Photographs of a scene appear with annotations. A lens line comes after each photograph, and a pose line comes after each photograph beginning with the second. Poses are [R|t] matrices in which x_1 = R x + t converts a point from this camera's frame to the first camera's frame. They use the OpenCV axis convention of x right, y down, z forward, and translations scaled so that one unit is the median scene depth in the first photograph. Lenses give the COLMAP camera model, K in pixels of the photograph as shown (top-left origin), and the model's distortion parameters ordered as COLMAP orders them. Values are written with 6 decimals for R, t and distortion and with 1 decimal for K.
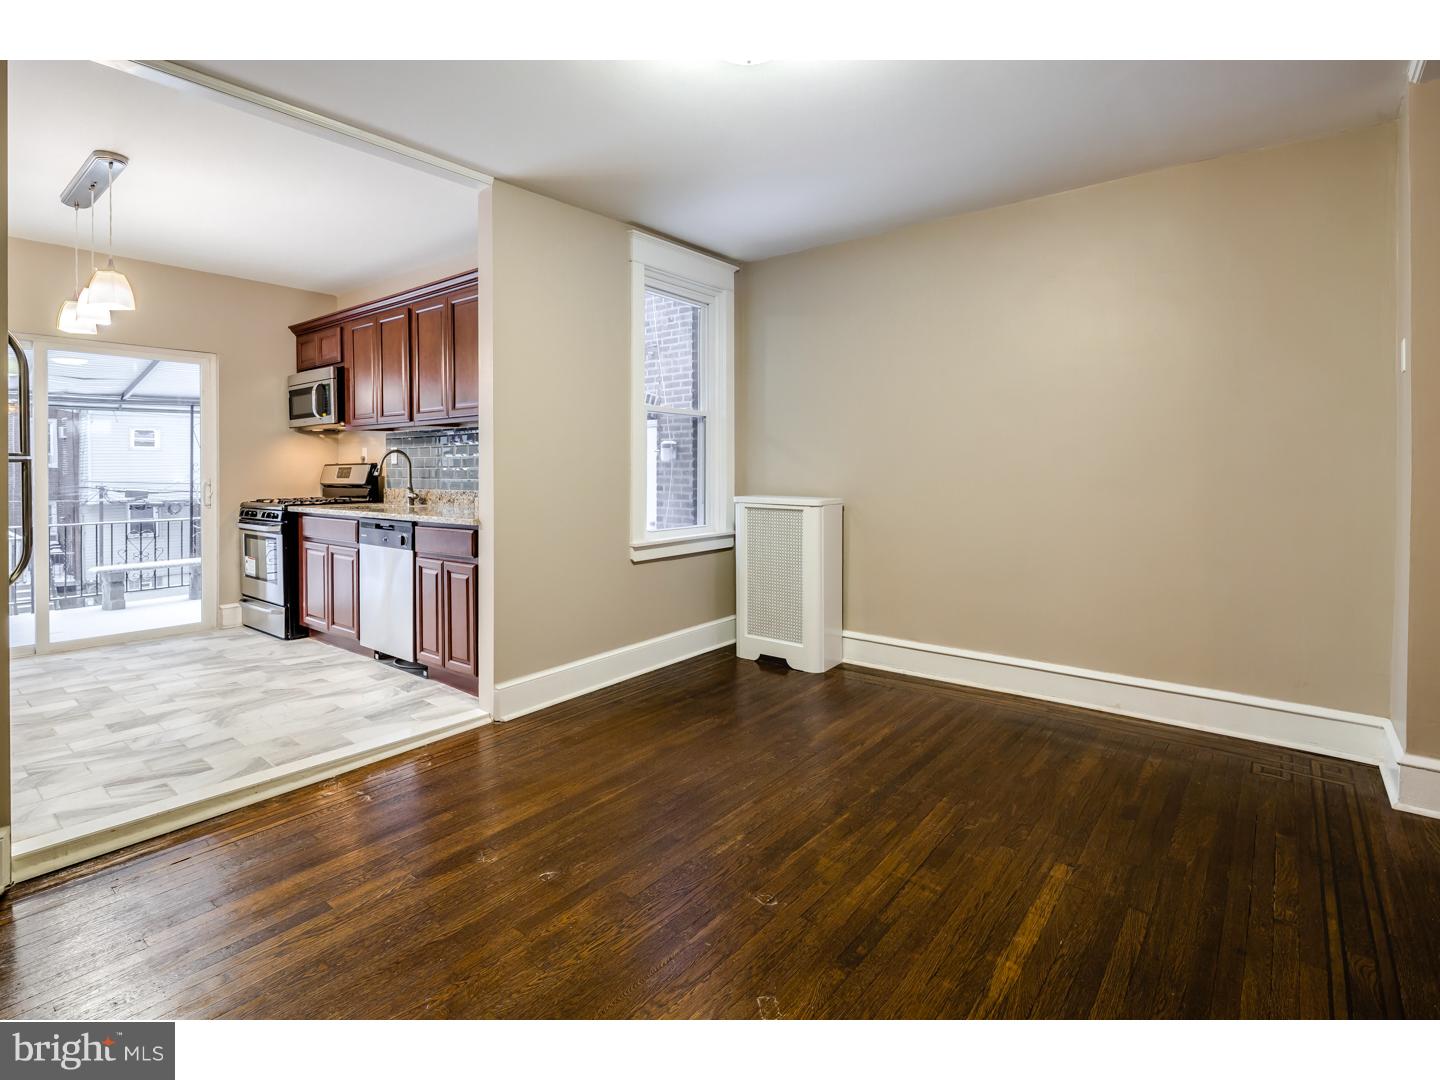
lens RADIAL K [[712.6, 0, 710.1], [0, 712.6, 530.6], [0, 0, 1]] dist [0.001616, -0.000408]
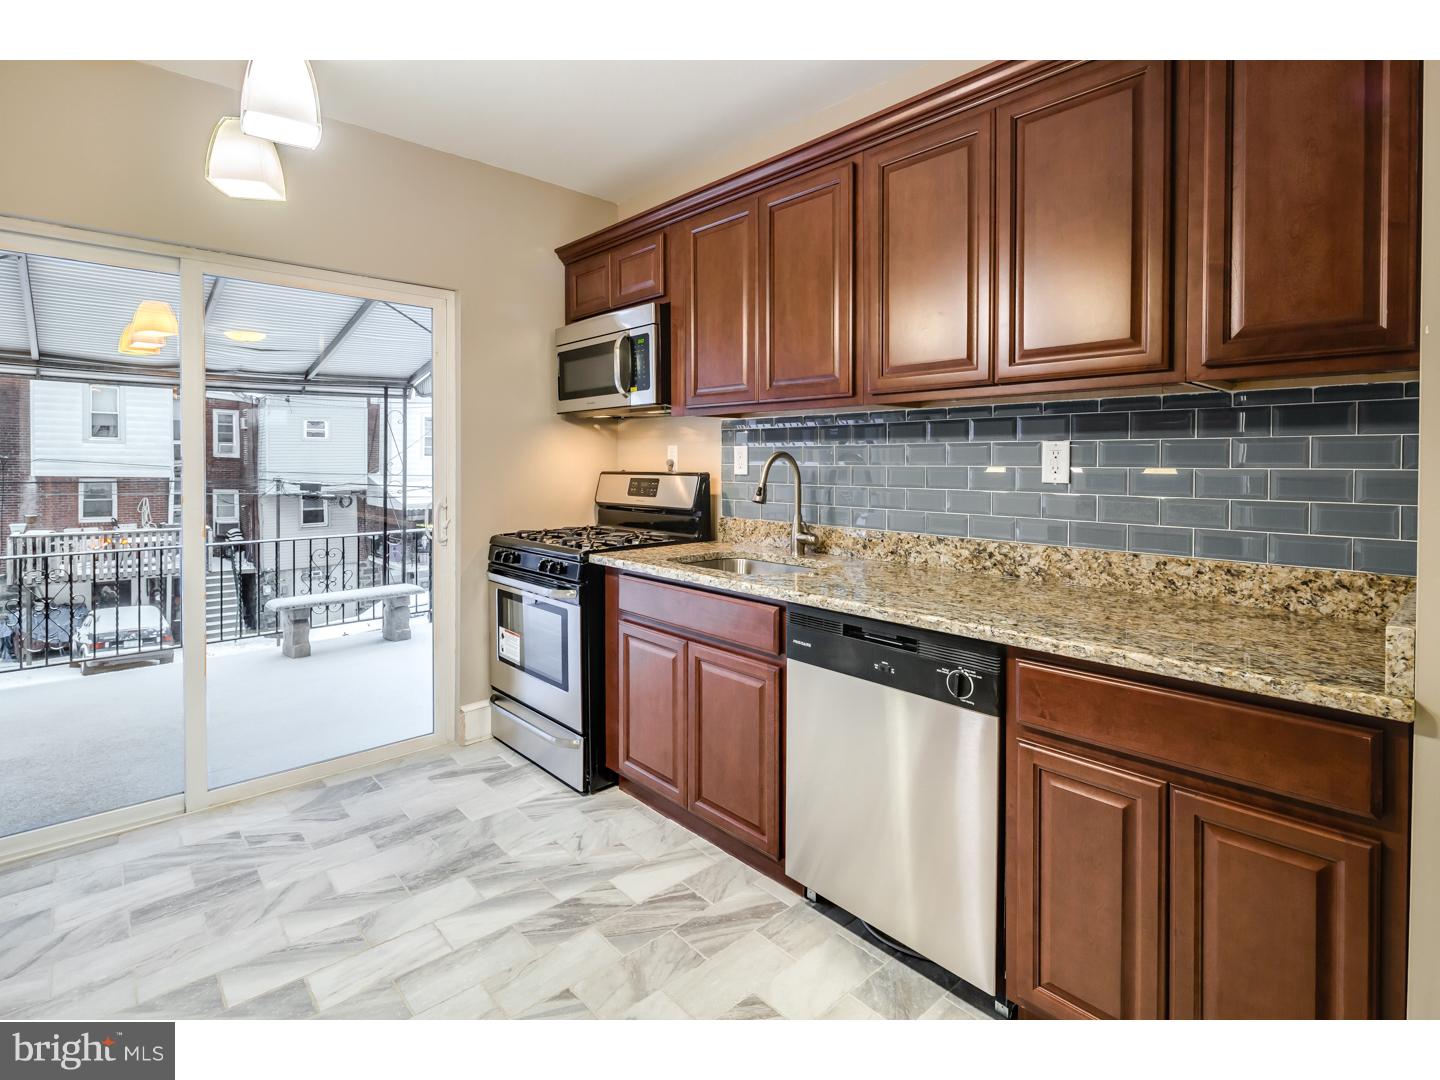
lens RADIAL K [[712.6, 0, 717.3], [0, 712.6, 540.3], [0, 0, 1]] dist [0.001616, -0.000408]
pose [[0.988156, 0.021731, -0.151904, -0.378126], [-0.017501, 0.999422, 0.029133, -0.057995], [0.152449, -0.026129, 0.987966, 0.432472]]
